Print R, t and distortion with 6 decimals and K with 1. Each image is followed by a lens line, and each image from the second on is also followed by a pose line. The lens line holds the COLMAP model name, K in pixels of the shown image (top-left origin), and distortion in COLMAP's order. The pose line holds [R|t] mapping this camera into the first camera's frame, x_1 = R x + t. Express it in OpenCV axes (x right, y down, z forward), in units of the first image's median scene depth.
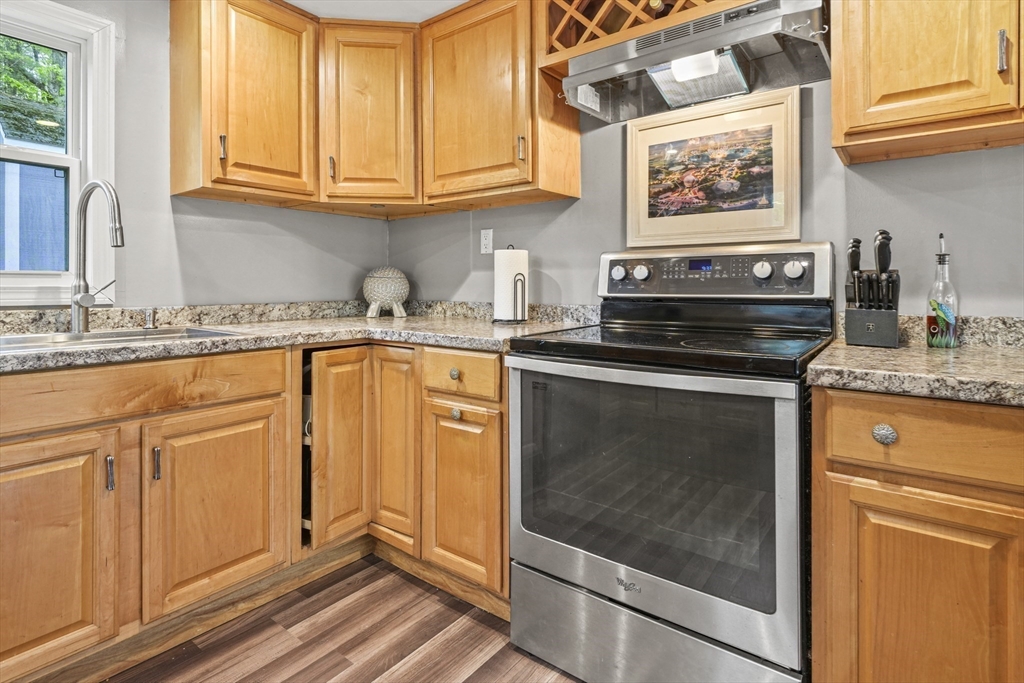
lens RADIAL K [[520.8, 0, 517.4], [0, 520.8, 281.9], [0, 0, 1]] dist [0.000540, -0.000236]
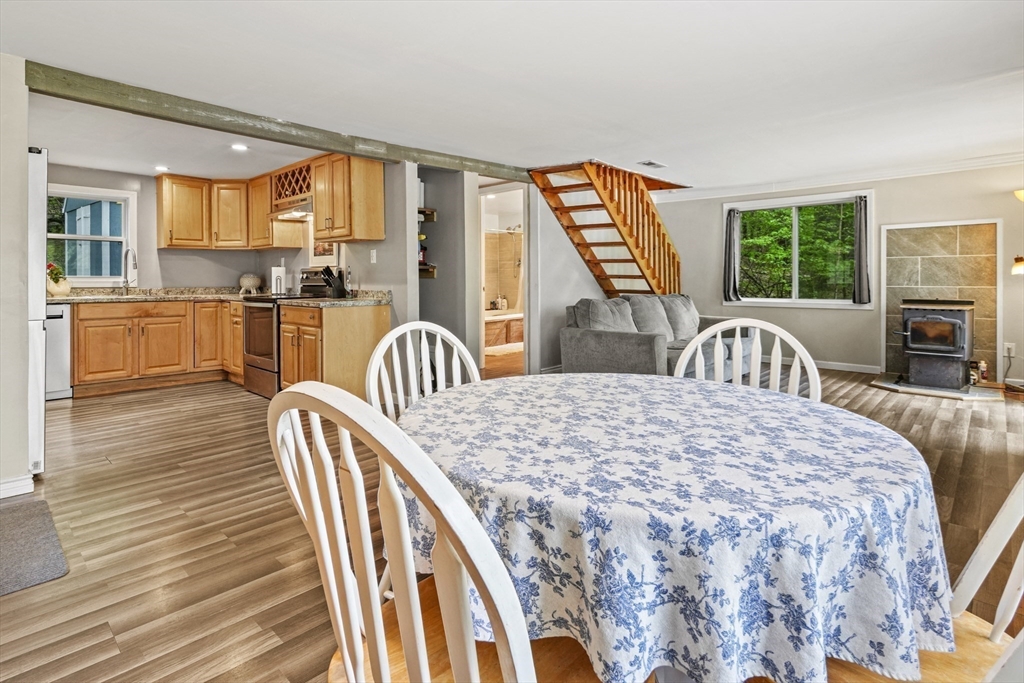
lens RADIAL K [[513.4, 0, 518.7], [0, 513.4, 279.4], [0, 0, 1]] dist [0.001036, 0.000121]
pose [[0.995229, -0.001748, -0.097553, 1.826935], [0.002631, 0.999957, 0.008916, -0.023046], [0.097534, -0.009130, 0.995190, -1.855496]]
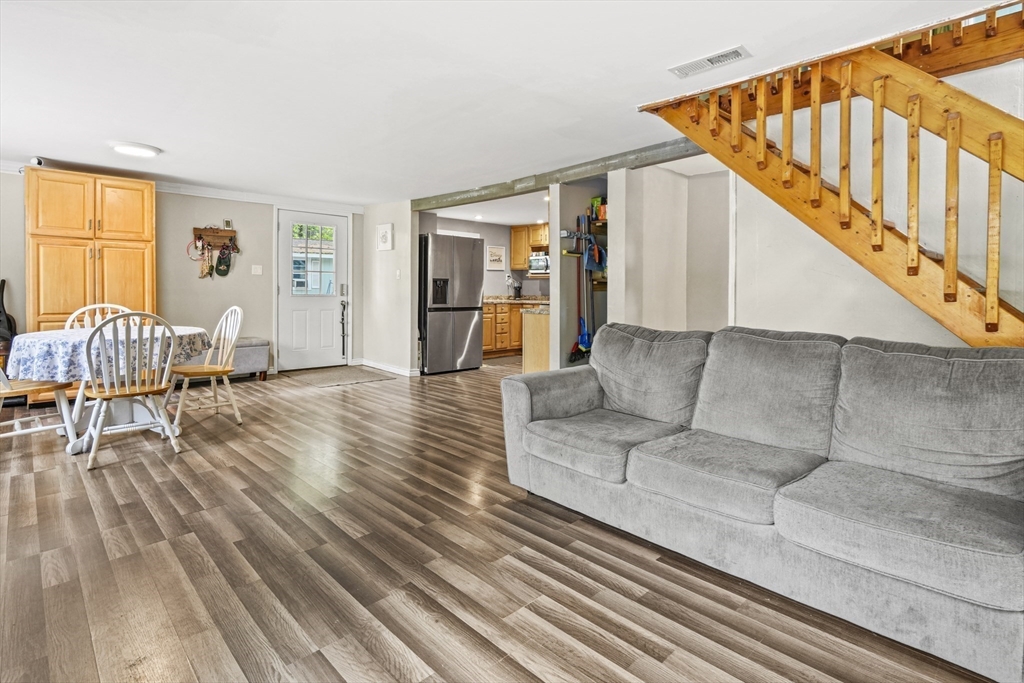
lens RADIAL K [[520.9, 0, 510.1], [0, 520.9, 273.0], [0, 0, 1]] dist [0.002028, -0.000013]
pose [[-0.157356, -0.033968, -0.986958, 3.805717], [-0.001737, 0.999416, -0.034120, -0.005833], [0.987540, -0.003655, -0.157323, 0.780845]]
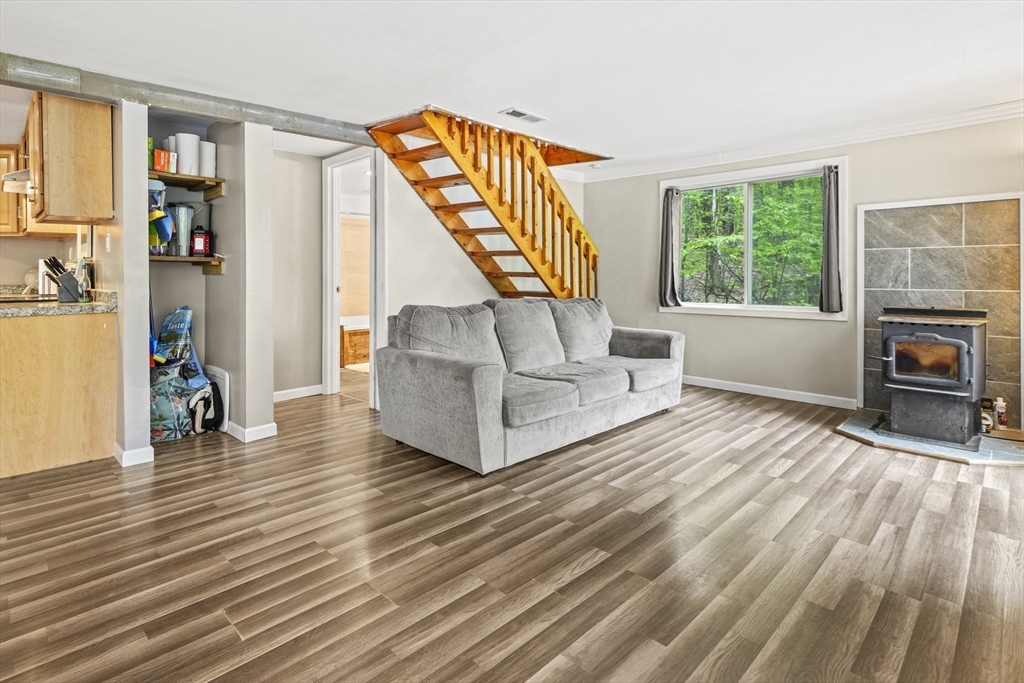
lens RADIAL K [[520.9, 0, 510.1], [0, 520.9, 273.0], [0, 0, 1]] dist [0.002028, -0.000013]
pose [[0.992917, 0.002005, -0.118797, 2.490050], [-0.001988, 0.999998, 0.000260, -0.015540], [0.118797, -0.000022, 0.992919, -0.969933]]
